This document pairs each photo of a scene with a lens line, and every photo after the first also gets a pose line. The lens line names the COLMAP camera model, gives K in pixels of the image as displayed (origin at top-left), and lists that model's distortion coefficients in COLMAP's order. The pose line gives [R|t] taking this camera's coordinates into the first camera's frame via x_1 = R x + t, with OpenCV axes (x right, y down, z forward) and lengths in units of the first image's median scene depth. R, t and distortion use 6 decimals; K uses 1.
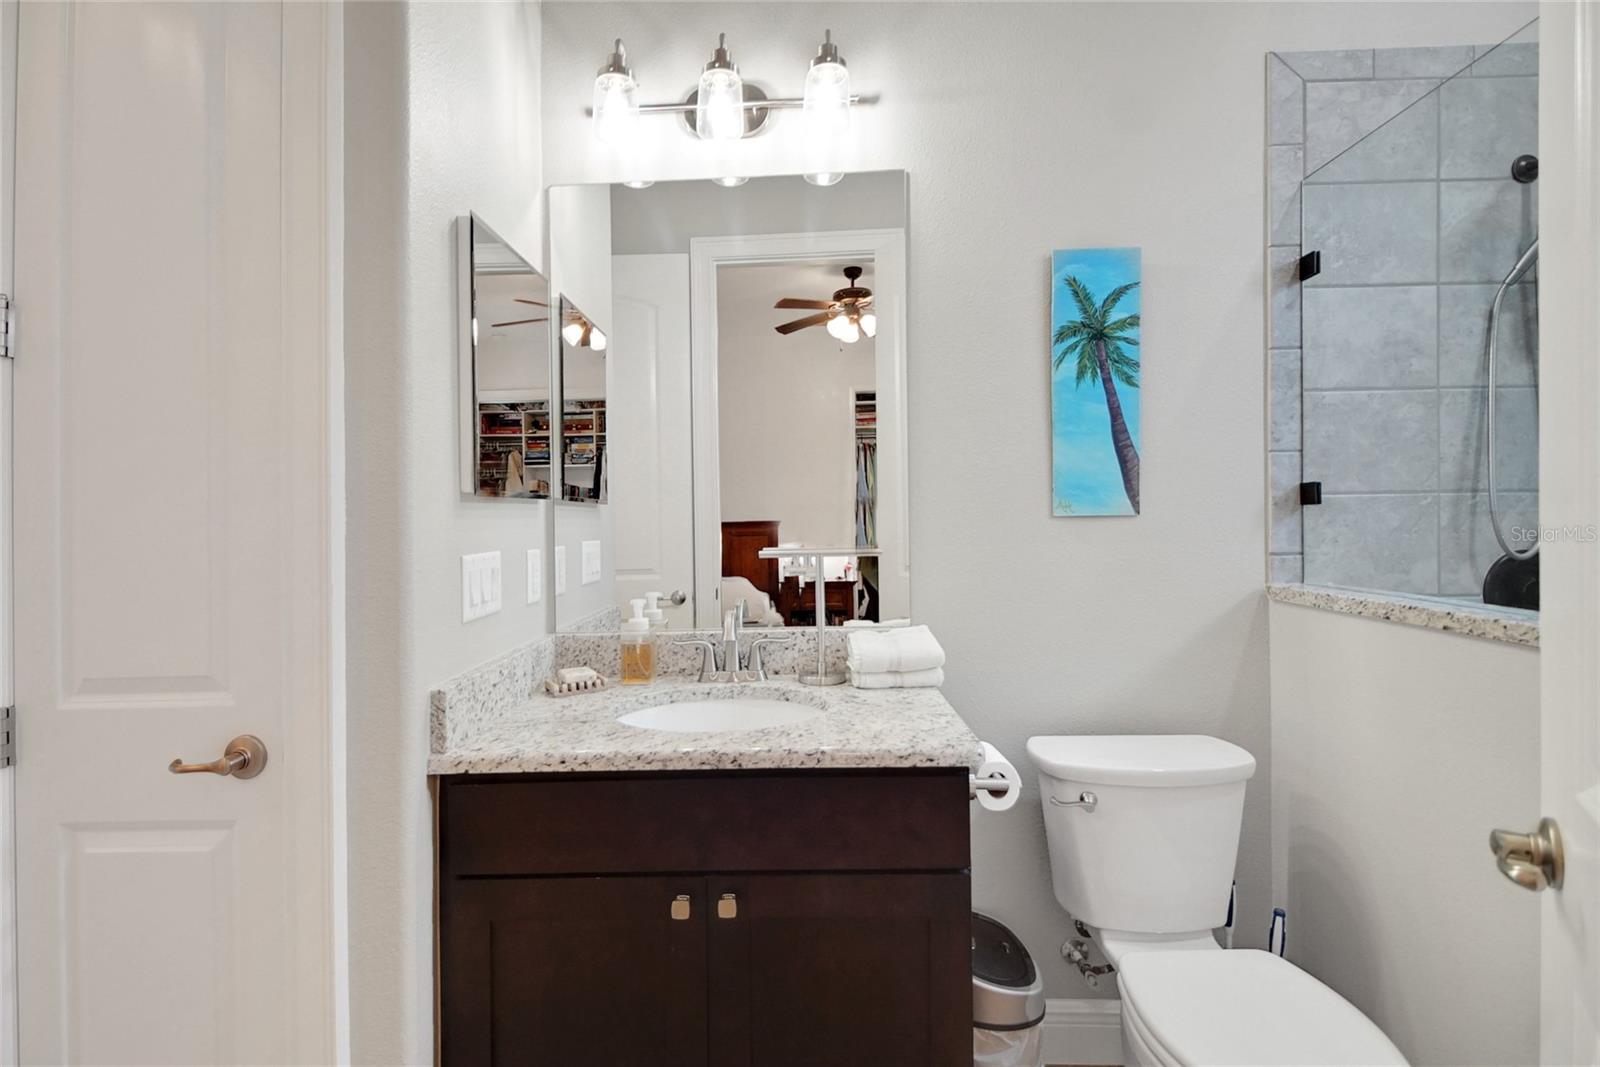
lens RADIAL K [[778.2, 0, 818.4], [0, 778.2, 525.5], [0, 0, 1]] dist [0.041106, -0.022453]
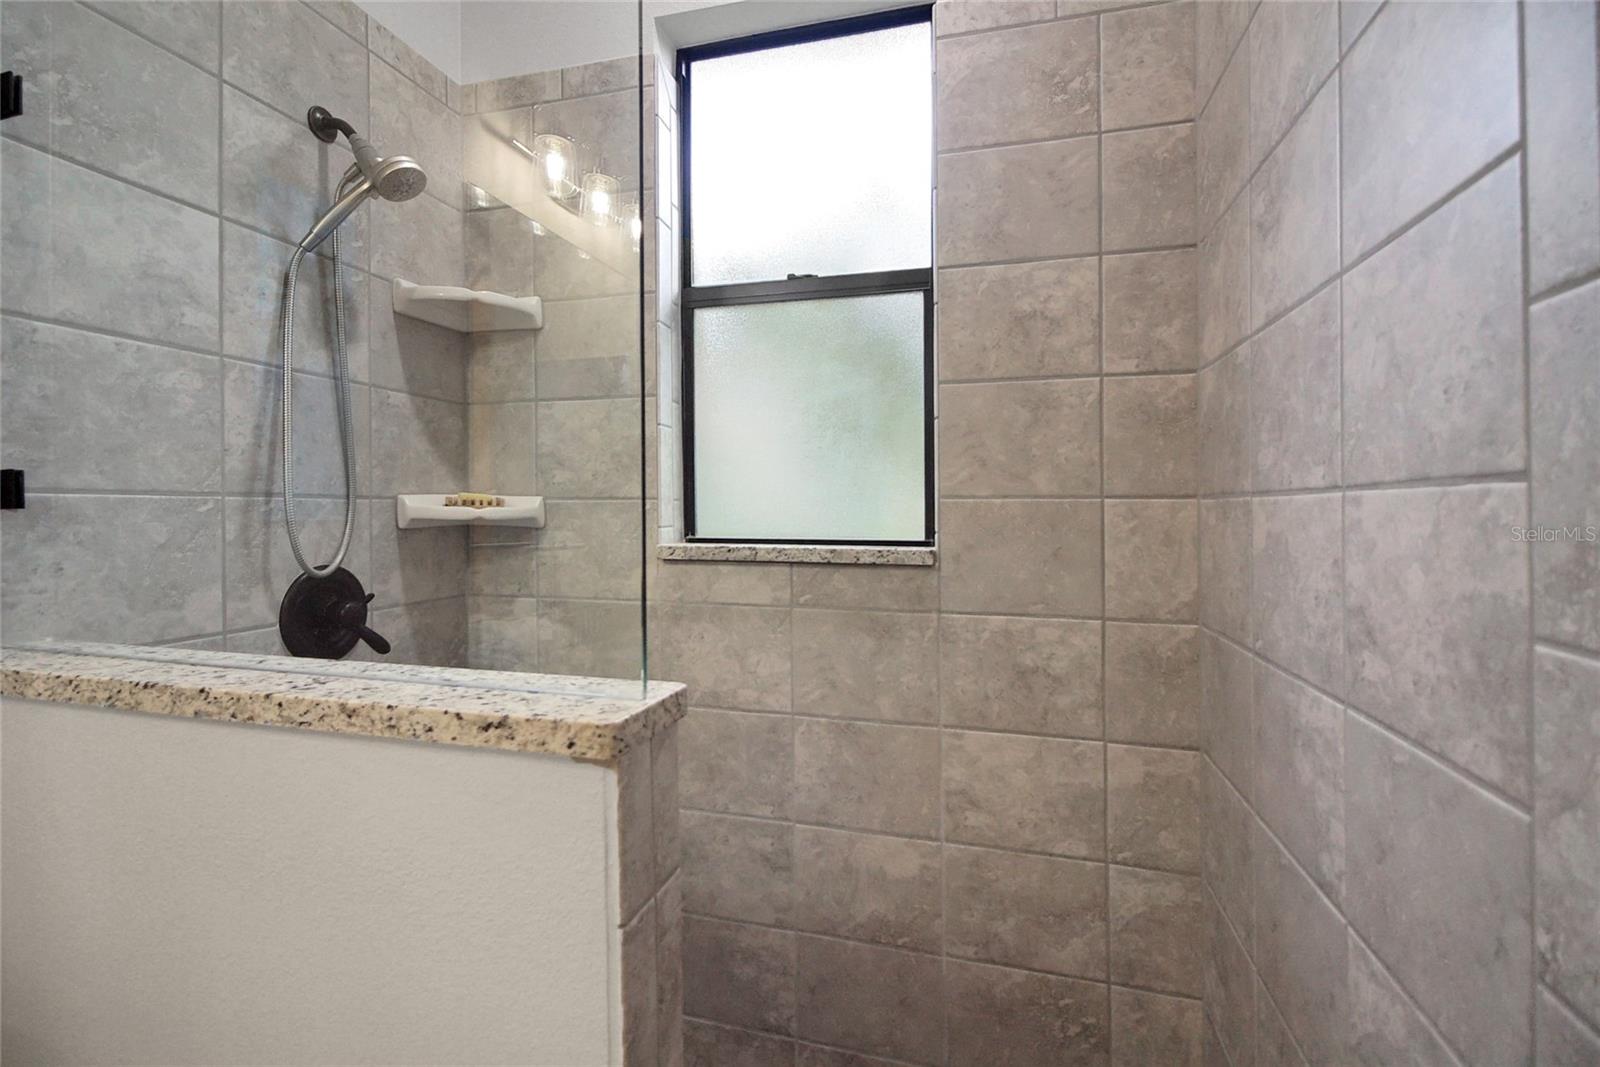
lens RADIAL K [[725.5, 0, 758.9], [0, 725.5, 519.6], [0, 0, 1]] dist [0.014480, -0.016086]
pose [[0.318966, 0.001541, 0.947765, 0.296494], [0.006664, 0.999970, -0.003869, -0.012917], [-0.947743, 0.007550, 0.318946, 0.304018]]
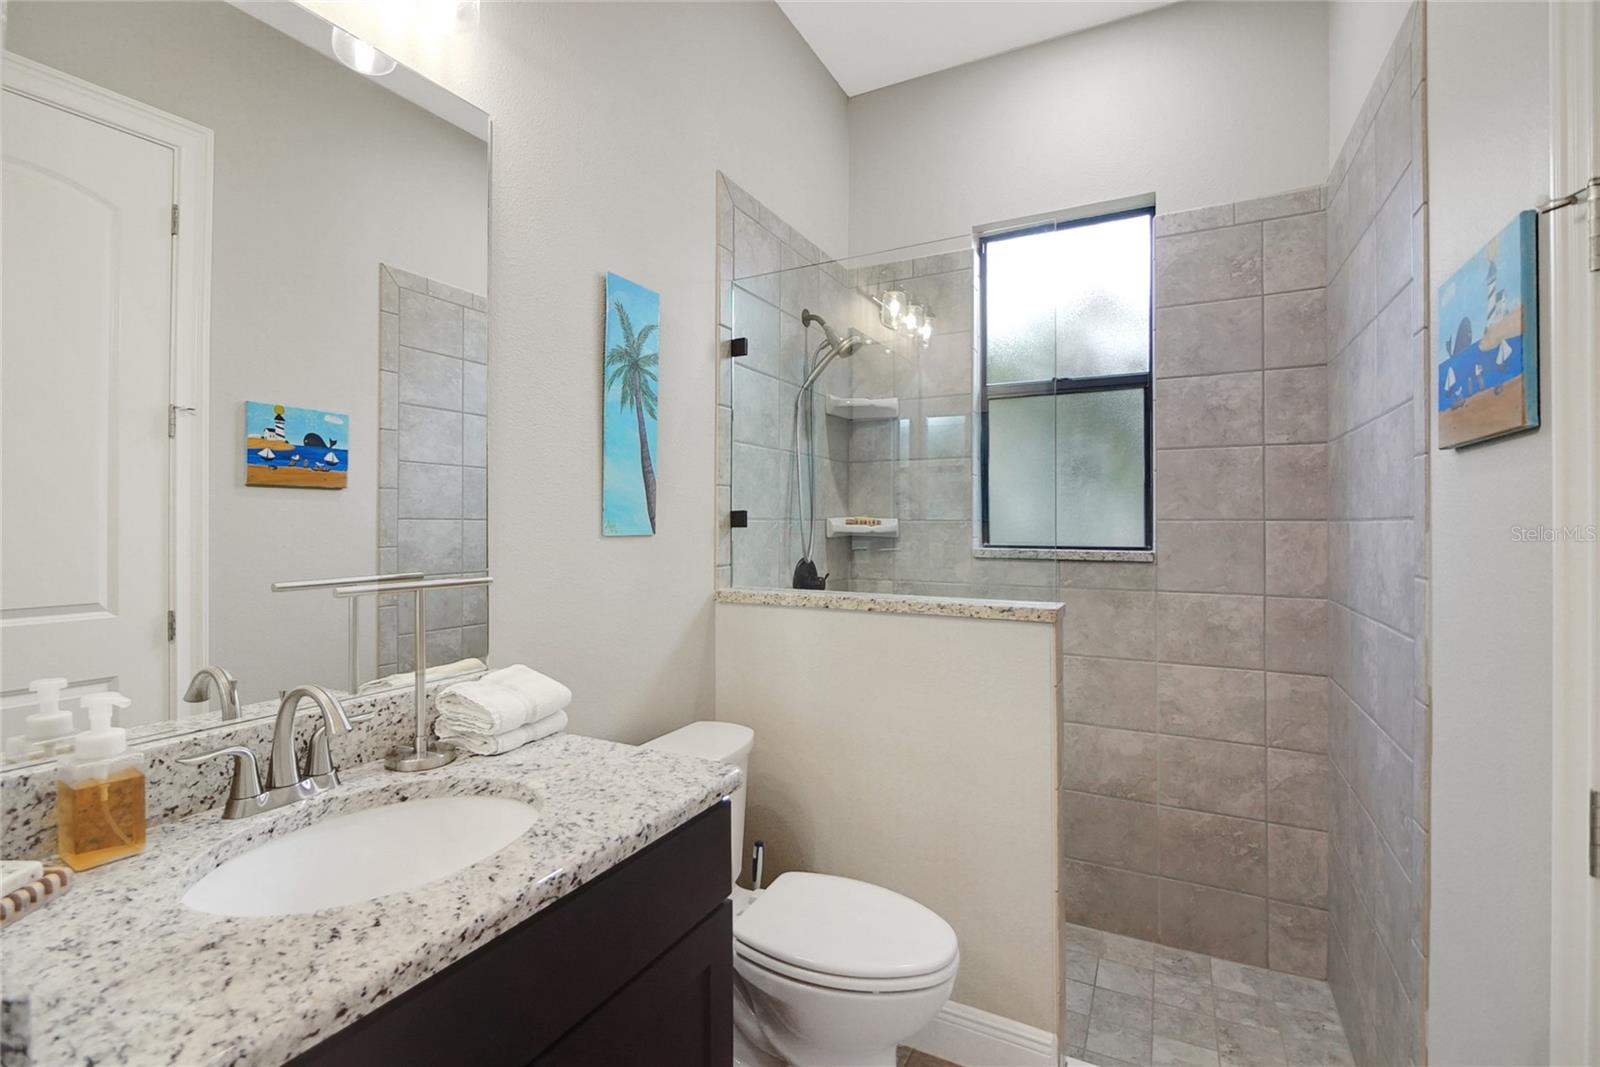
lens RADIAL K [[741.8, 0, 800.0], [0, 741.8, 533.5], [0, 0, 1]] dist [0.003307, -0.016406]
pose [[0.450967, 0.002874, 0.892536, -0.433109], [0.002400, 0.999987, -0.004432, -0.010574], [-0.892538, 0.004141, 0.450954, 0.347535]]
